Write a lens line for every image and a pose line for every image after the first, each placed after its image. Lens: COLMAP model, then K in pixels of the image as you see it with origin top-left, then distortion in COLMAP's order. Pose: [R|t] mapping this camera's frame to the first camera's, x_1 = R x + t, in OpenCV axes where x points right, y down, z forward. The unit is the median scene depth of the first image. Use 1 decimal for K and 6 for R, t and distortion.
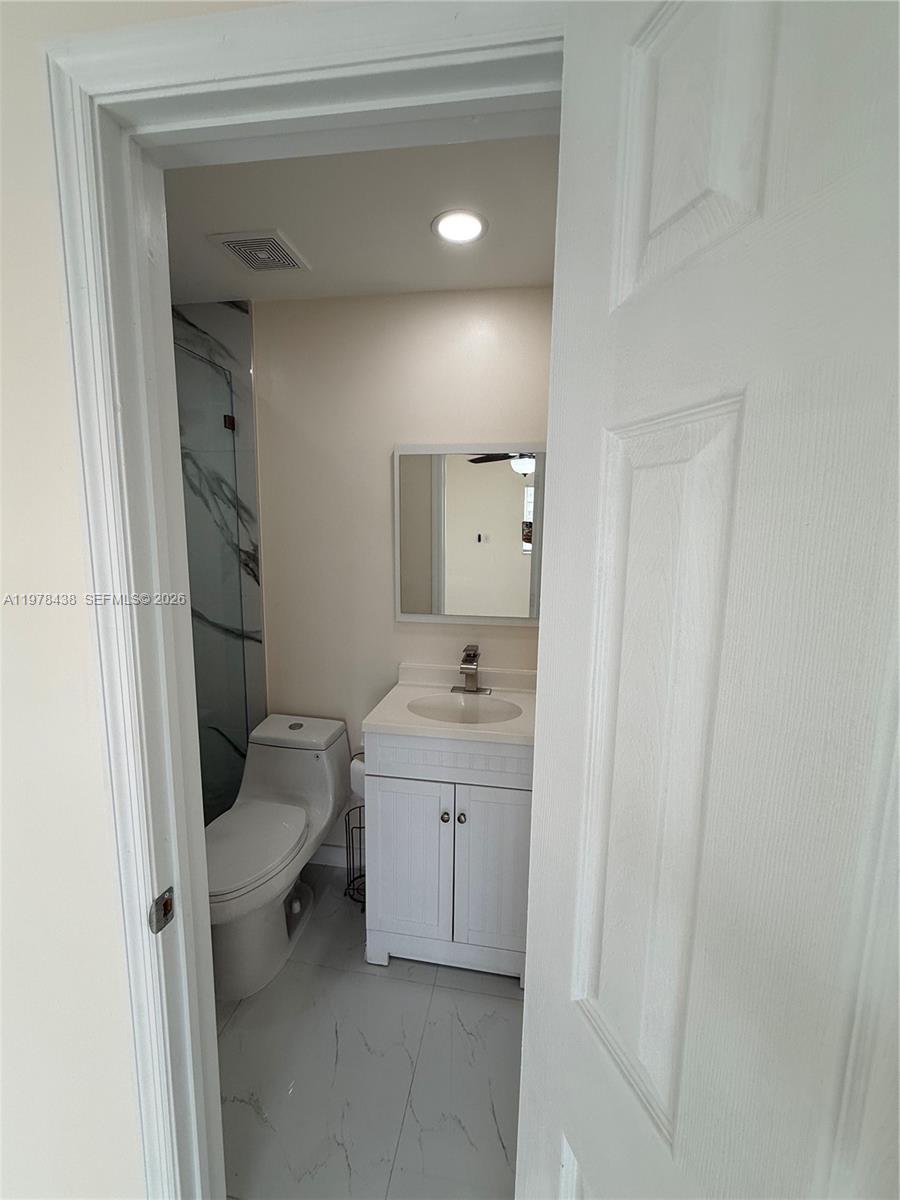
lens RADIAL K [[493.2, 0, 448.4], [0, 493.2, 601.3], [0, 0, 1]] dist [0.000575, -0.000892]
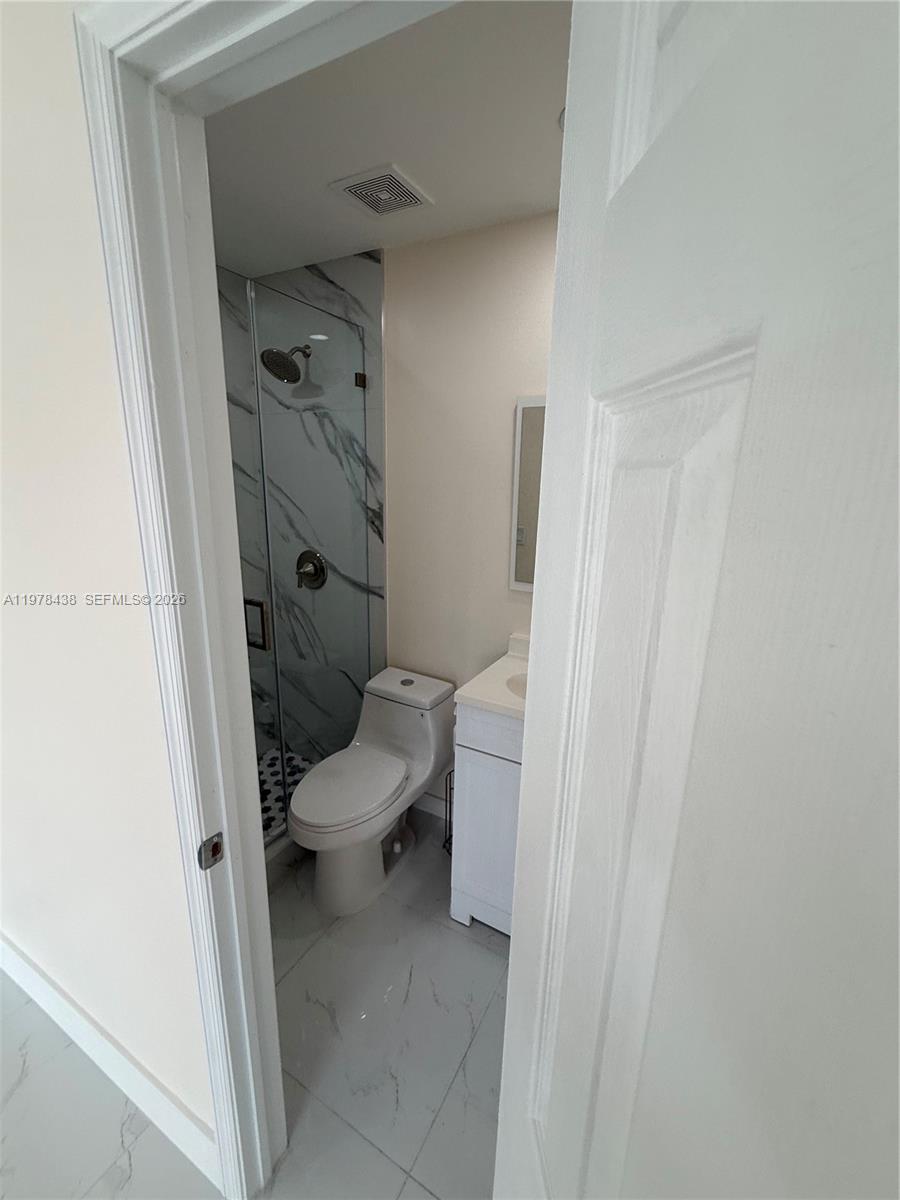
lens RADIAL K [[493.2, 0, 448.4], [0, 493.2, 601.3], [0, 0, 1]] dist [0.000575, -0.000892]
pose [[0.943546, 0.087905, -0.319365, 0.088903], [-0.056060, 0.992613, 0.107591, -0.031653], [0.326464, -0.083613, 0.941504, 0.068748]]
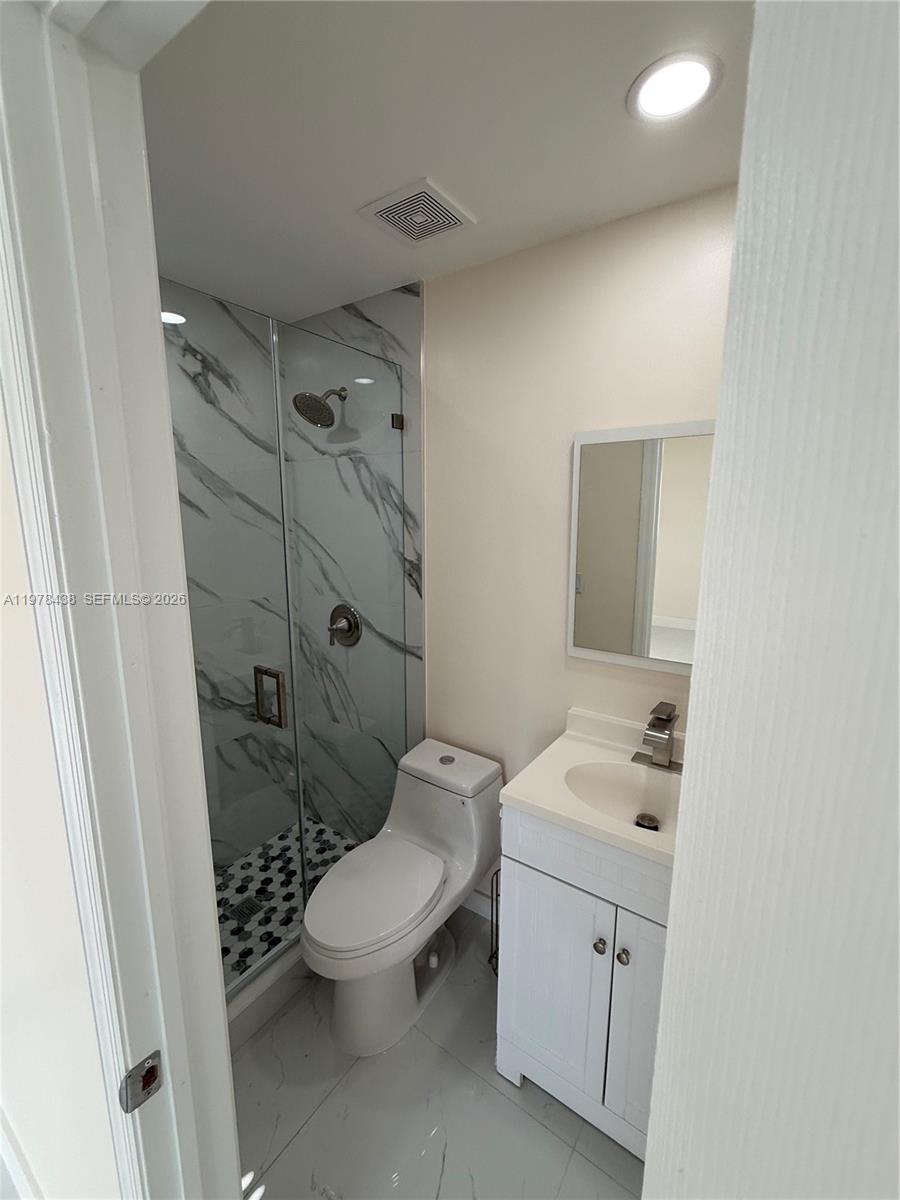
lens RADIAL K [[493.2, 0, 448.4], [0, 493.2, 601.3], [0, 0, 1]] dist [0.000575, -0.000892]
pose [[0.903846, 0.064371, -0.422987, 0.052807], [-0.050991, 0.997778, 0.042886, -0.072130], [0.424808, -0.017194, 0.905120, 0.200912]]
